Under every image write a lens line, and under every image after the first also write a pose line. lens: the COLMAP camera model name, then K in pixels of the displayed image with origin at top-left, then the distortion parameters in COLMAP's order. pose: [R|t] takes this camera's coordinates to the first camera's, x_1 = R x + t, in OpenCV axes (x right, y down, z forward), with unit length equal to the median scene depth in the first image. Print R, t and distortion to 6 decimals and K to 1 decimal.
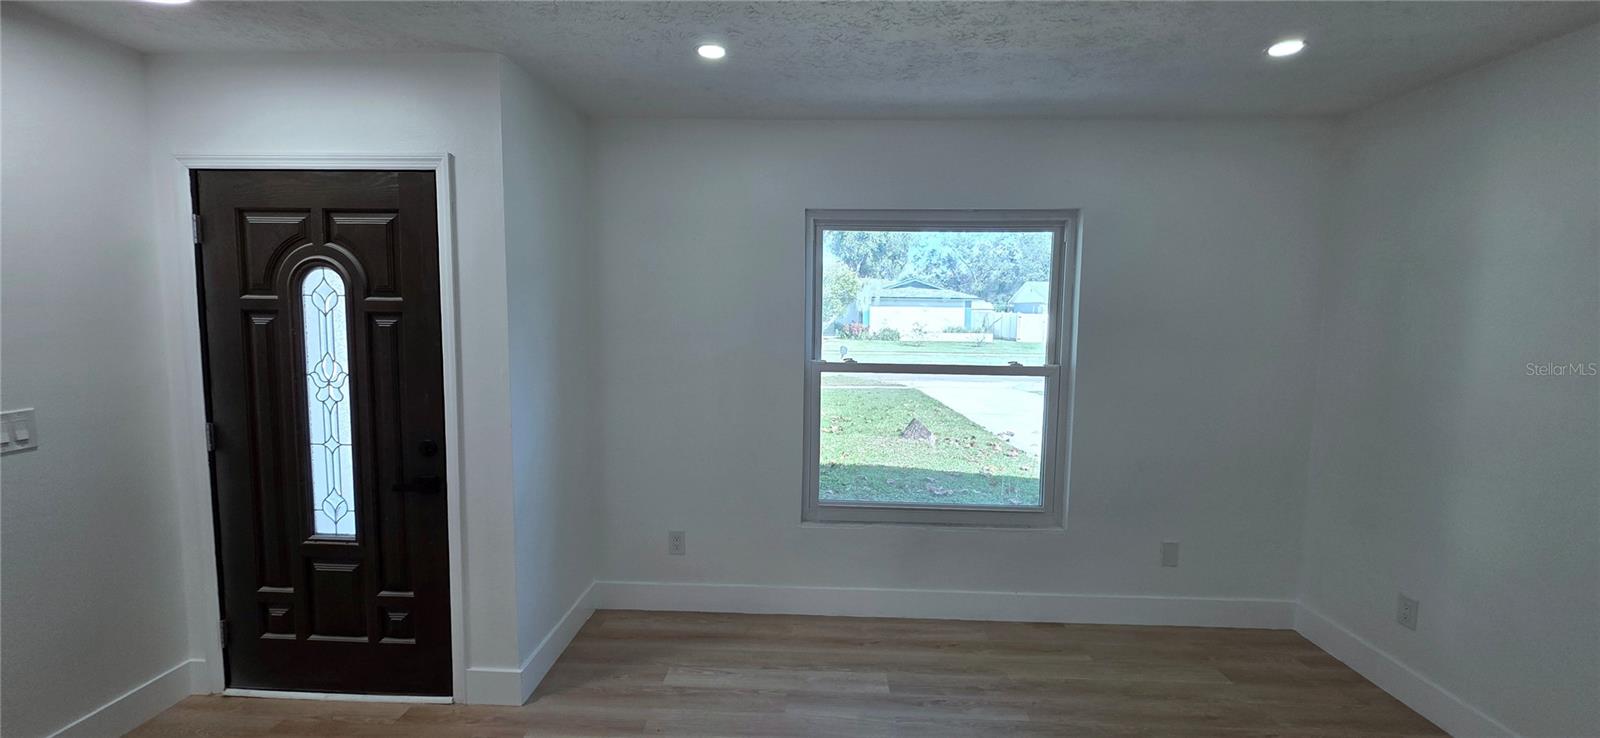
lens RADIAL K [[639.3, 0, 795.3], [0, 639.3, 362.7], [0, 0, 1]] dist [0.001844, 0.000105]
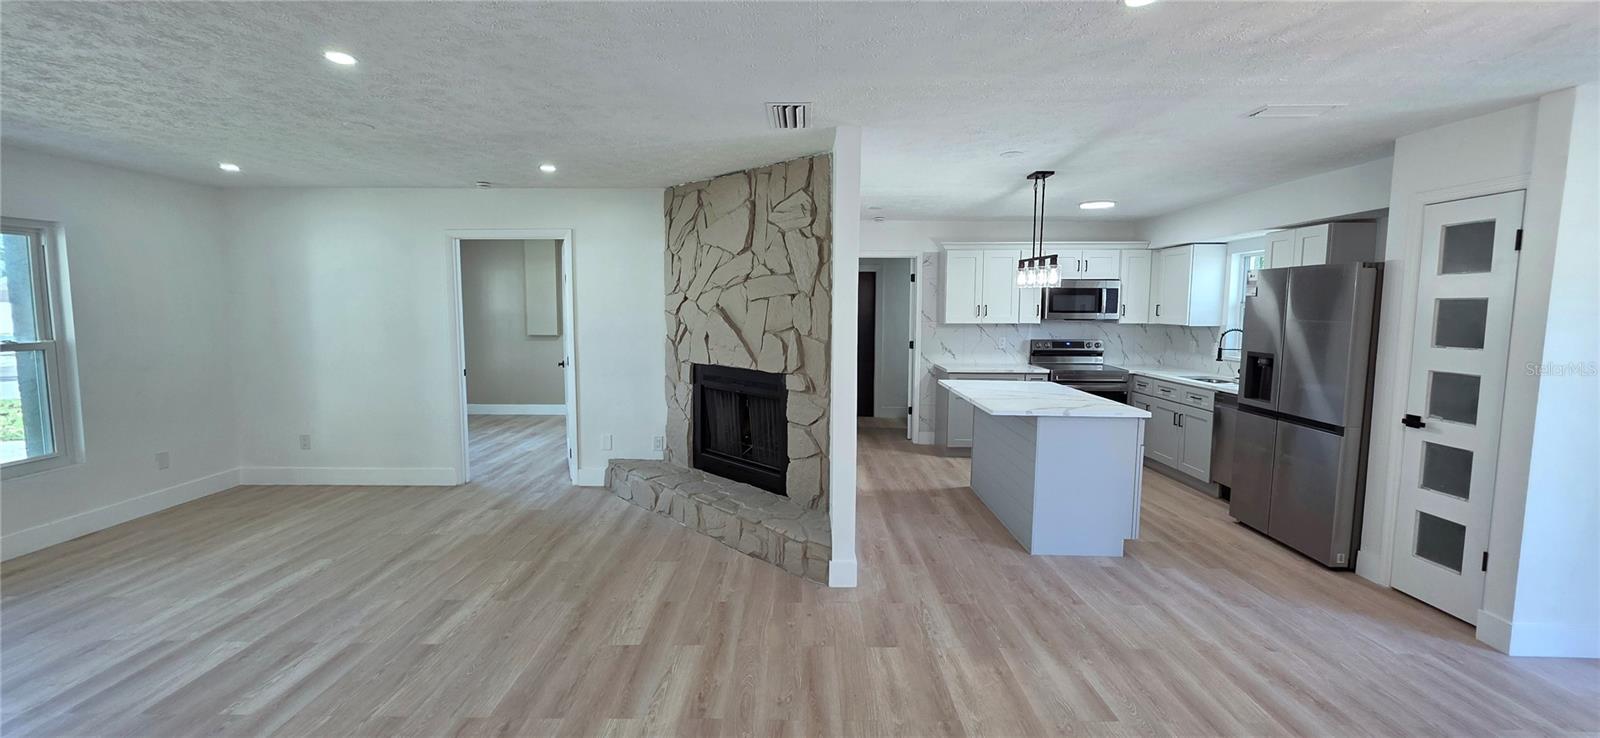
lens RADIAL K [[639.3, 0, 794.1], [0, 639.3, 362.3], [0, 0, 1]] dist [0.001844, 0.000105]
pose [[-0.024865, -0.103229, 0.994347, -1.146874], [0.081420, 0.991141, 0.104933, 0.042770], [-0.996370, 0.083569, -0.016240, -0.585148]]
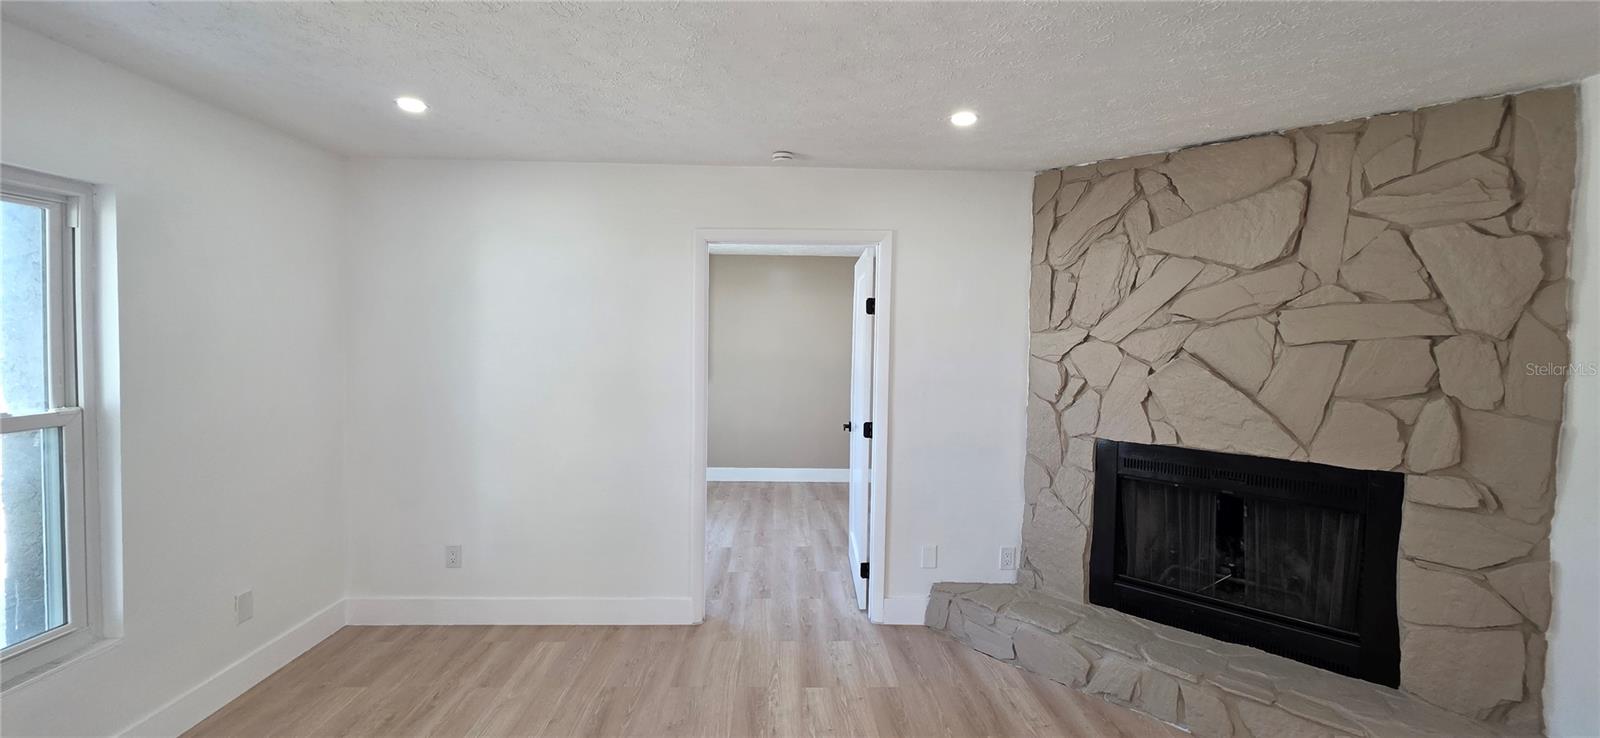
lens RADIAL K [[639.3, 0, 800.5], [0, 639.3, 362.1], [0, 0, 1]] dist [0.001844, 0.000105]
pose [[-0.066197, -0.051407, 0.996481, -0.392669], [0.069375, 0.996018, 0.055992, -0.035868], [-0.995392, 0.072837, -0.062367, 0.343834]]
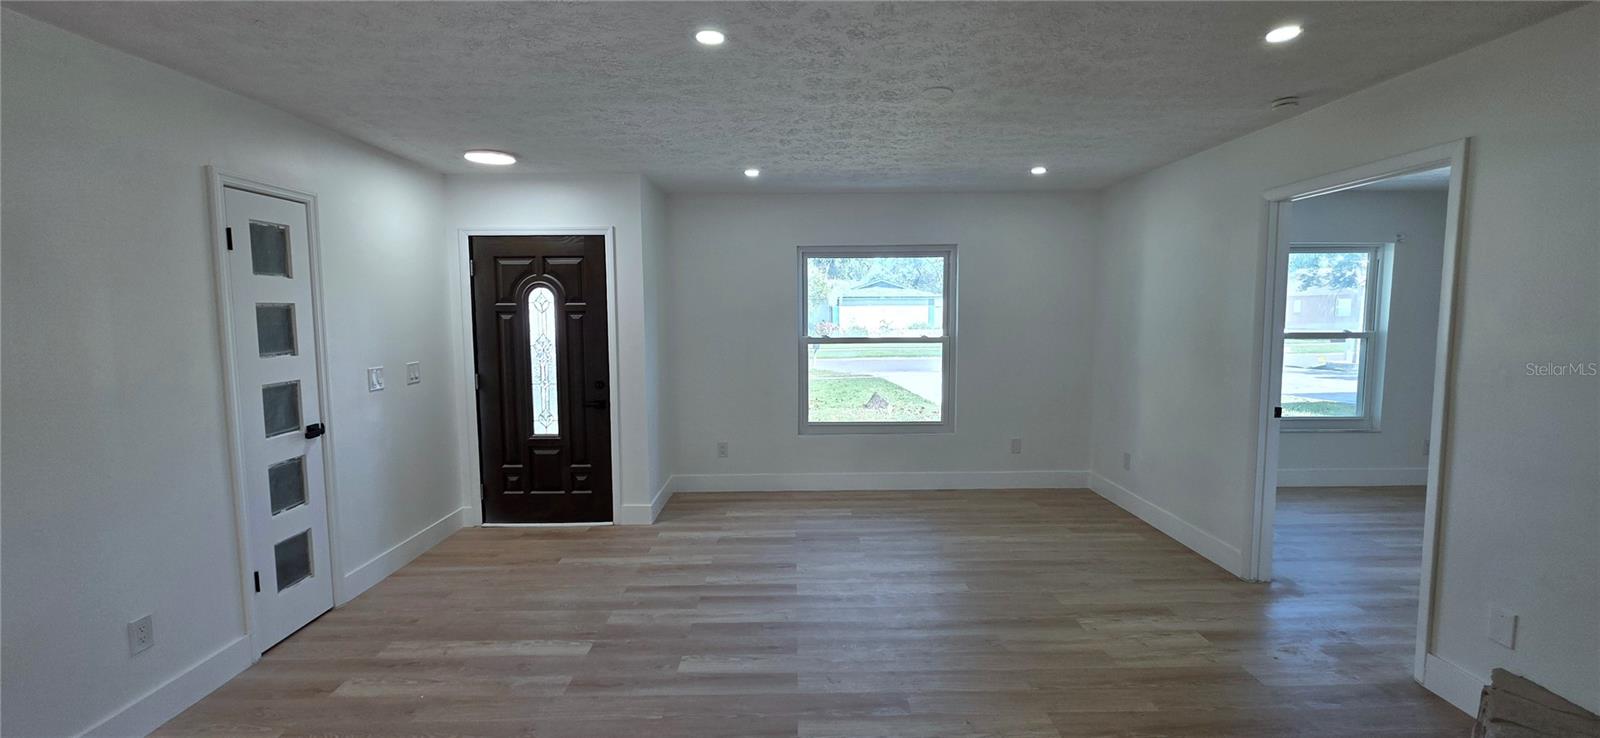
lens RADIAL K [[639.3, 0, 796.7], [0, 639.3, 361.9], [0, 0, 1]] dist [0.001844, 0.000105]
pose [[0.998622, -0.023273, 0.047042, -0.087087], [0.023423, 0.999722, -0.002632, 0.083632], [-0.046968, 0.003730, 0.998889, -0.829723]]
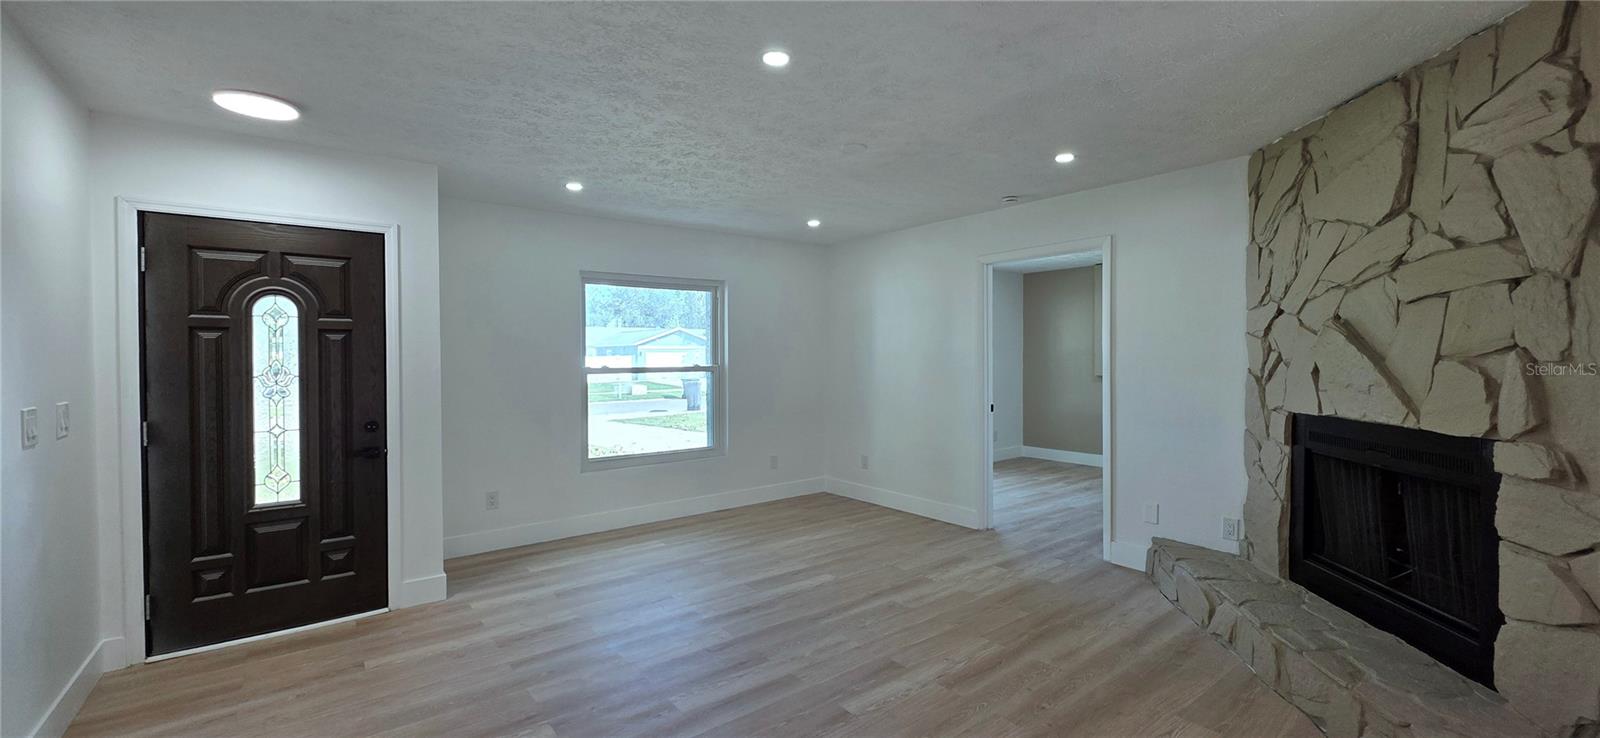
lens RADIAL K [[639.3, 0, 796.0], [0, 639.3, 363.2], [0, 0, 1]] dist [0.001844, 0.000105]
pose [[0.765844, -0.024968, 0.642541, -0.724317], [0.069896, 0.996557, -0.044584, 0.118490], [-0.639216, 0.079056, 0.764953, -0.652148]]
